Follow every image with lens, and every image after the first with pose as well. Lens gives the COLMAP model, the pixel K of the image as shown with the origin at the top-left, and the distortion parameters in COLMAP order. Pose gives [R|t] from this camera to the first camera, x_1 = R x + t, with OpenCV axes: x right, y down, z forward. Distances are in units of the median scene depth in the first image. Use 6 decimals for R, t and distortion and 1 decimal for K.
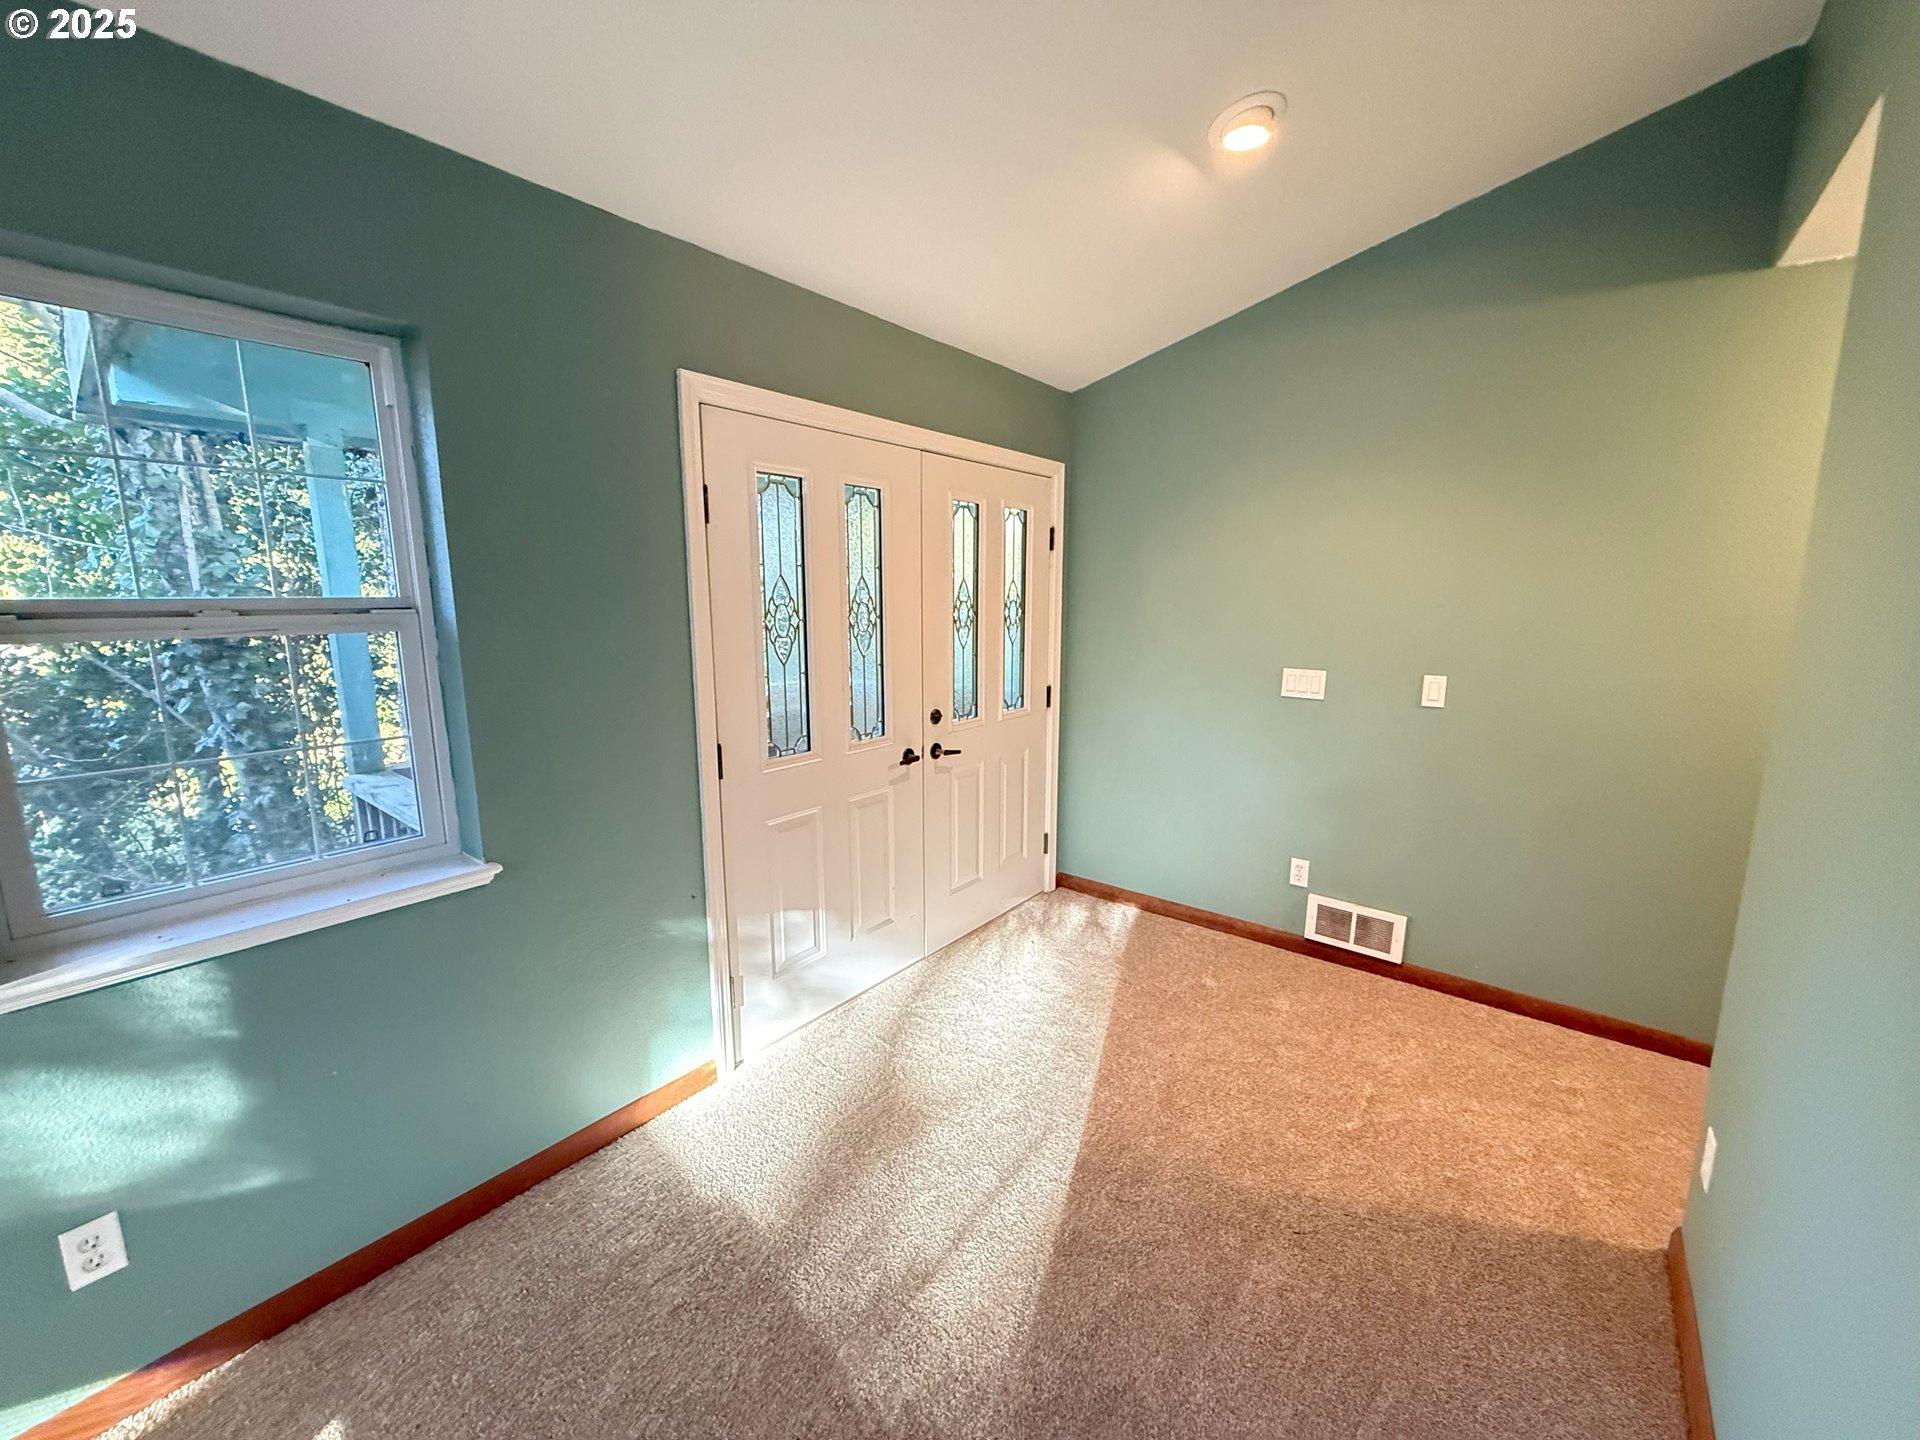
lens RADIAL K [[786.2, 0, 960.0], [0, 786.2, 720.0], [0, 0, 1]] dist [-0.000082, -0.000031]
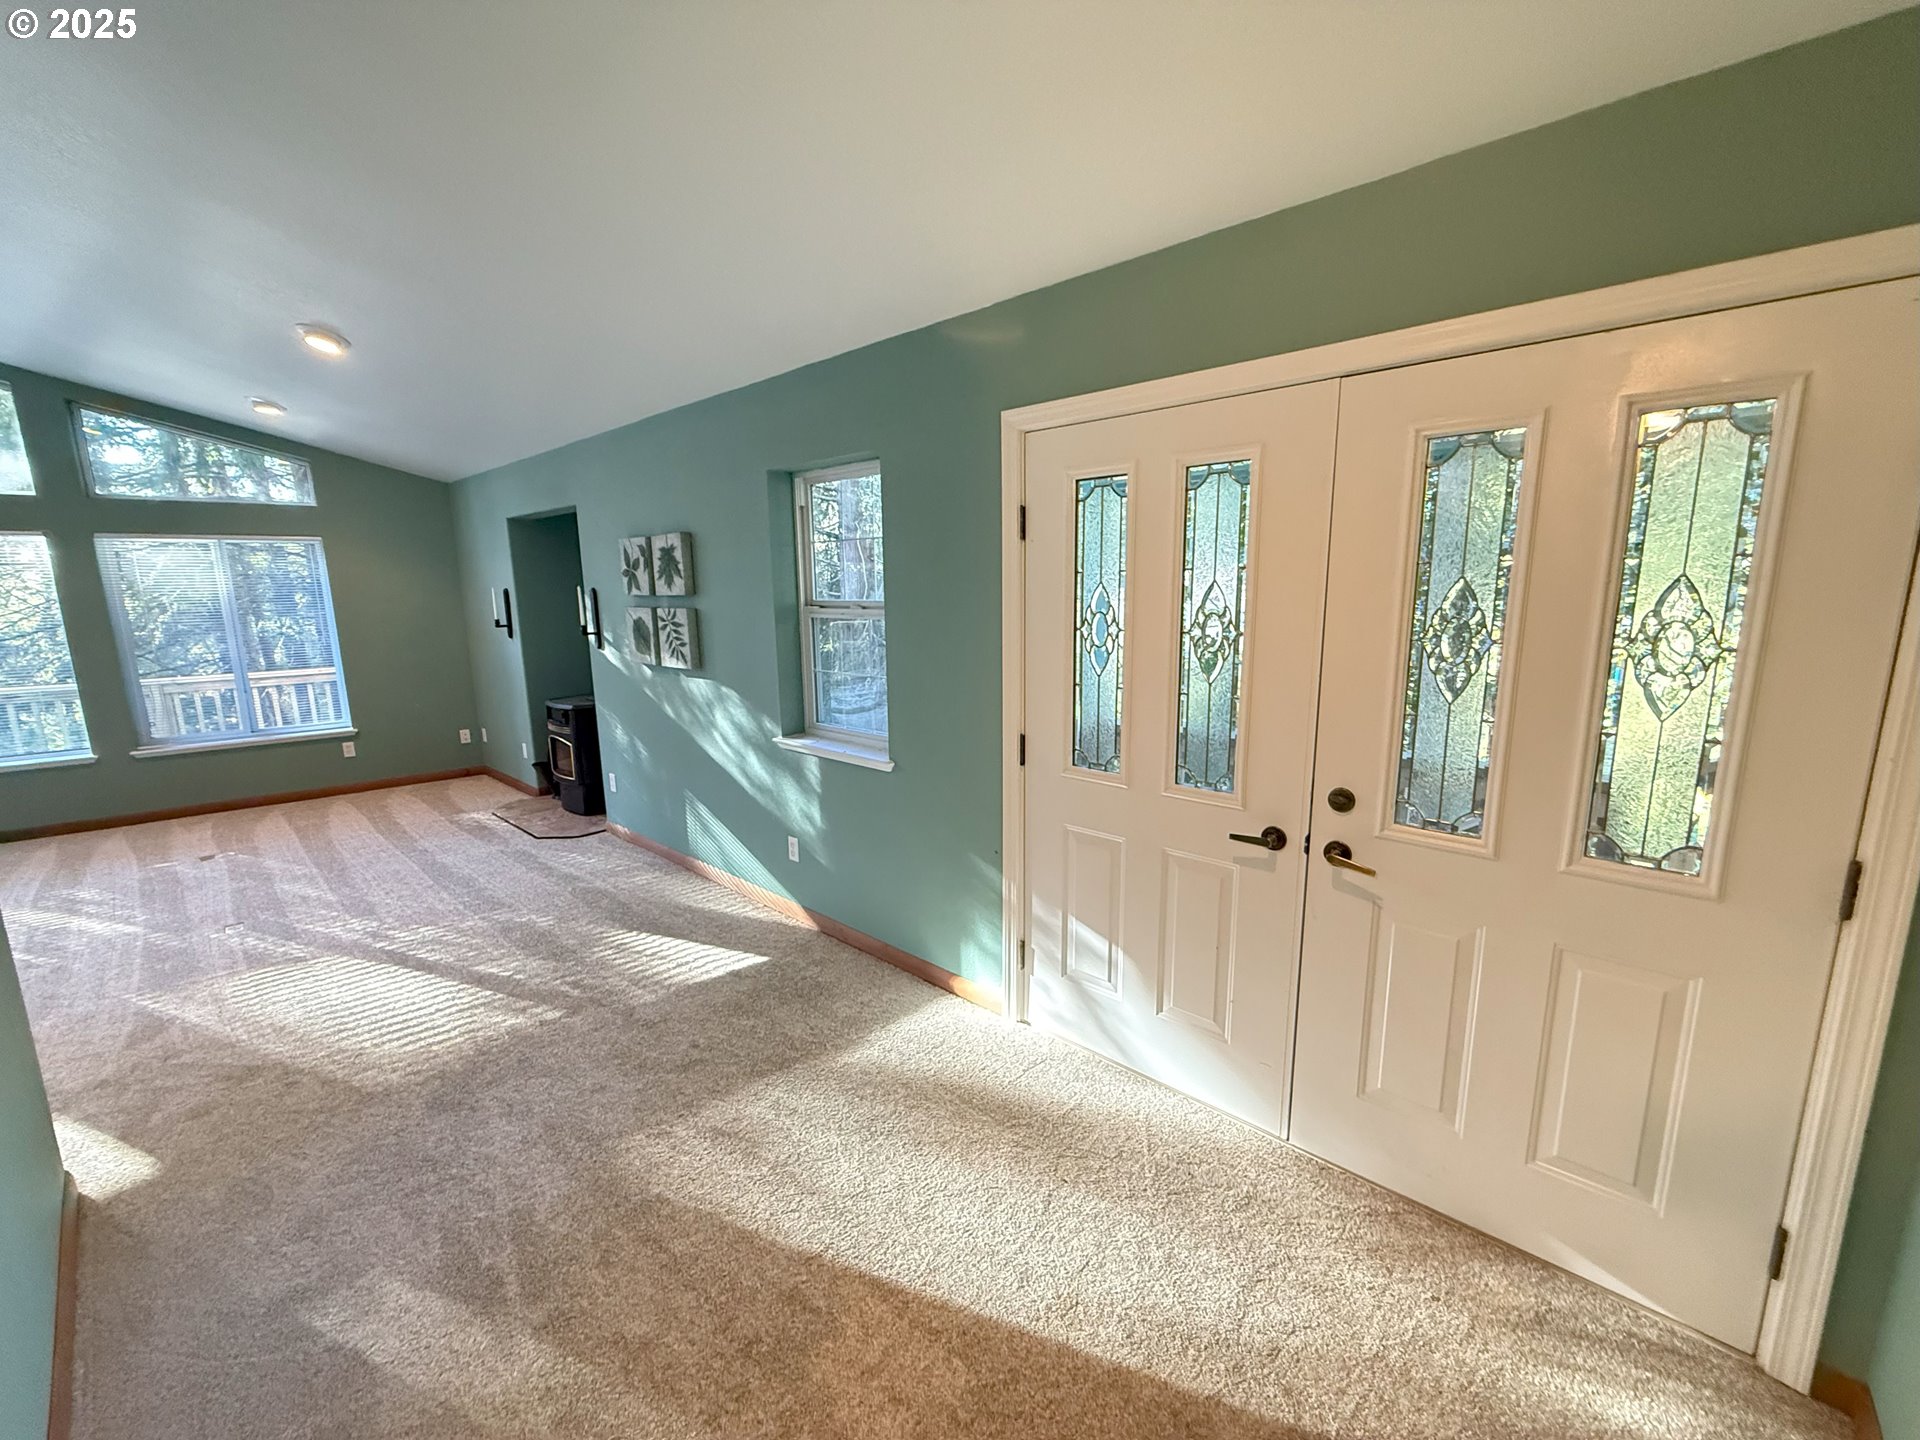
lens RADIAL K [[762.8, 0, 959.5], [0, 762.8, 726.5], [0, 0, 1]] dist [-0.001113, -0.000072]
pose [[-0.076568, 0.171160, -0.982264, 0.707928], [-0.160764, 0.970146, 0.181580, -0.149630], [0.984018, 0.171816, -0.046766, 0.875942]]
